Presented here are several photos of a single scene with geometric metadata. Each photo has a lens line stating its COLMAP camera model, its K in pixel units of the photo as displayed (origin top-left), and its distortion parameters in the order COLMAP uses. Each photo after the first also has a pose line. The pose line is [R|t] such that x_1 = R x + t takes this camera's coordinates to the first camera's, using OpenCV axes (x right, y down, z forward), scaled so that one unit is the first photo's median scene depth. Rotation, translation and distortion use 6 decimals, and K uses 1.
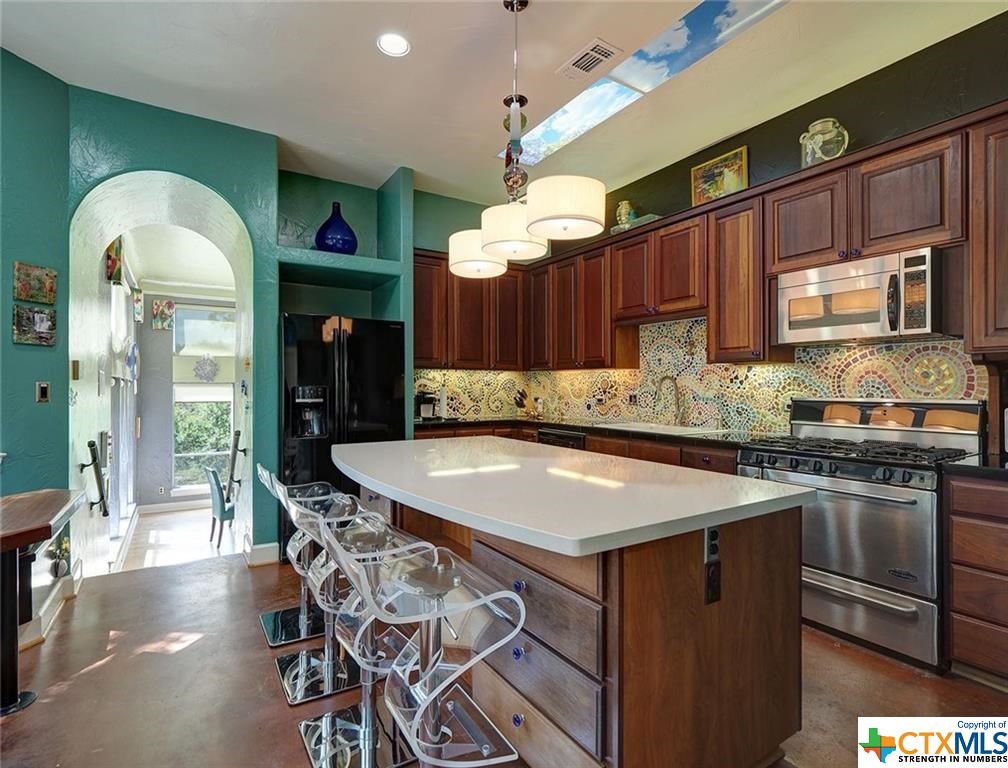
lens RADIAL K [[534.1, 0, 504.0], [0, 534.1, 384.0], [0, 0, 1]] dist [-0.002892, -0.001043]
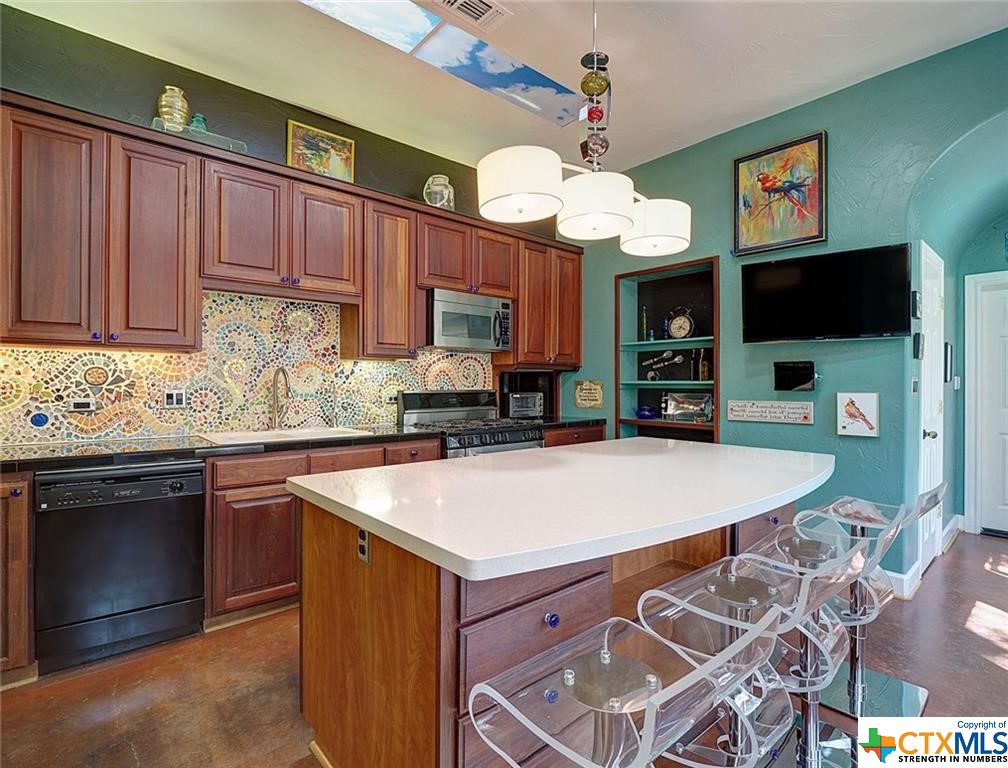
lens RADIAL K [[513.4, 0, 504.0], [0, 513.4, 384.0], [0, 0, 1]] dist [-0.003237, -0.000452]
pose [[-0.177054, -0.004567, 0.984190, -0.553078], [-0.009537, 0.999950, 0.002924, 0.004368], [-0.984155, -0.008869, -0.177089, 0.899491]]
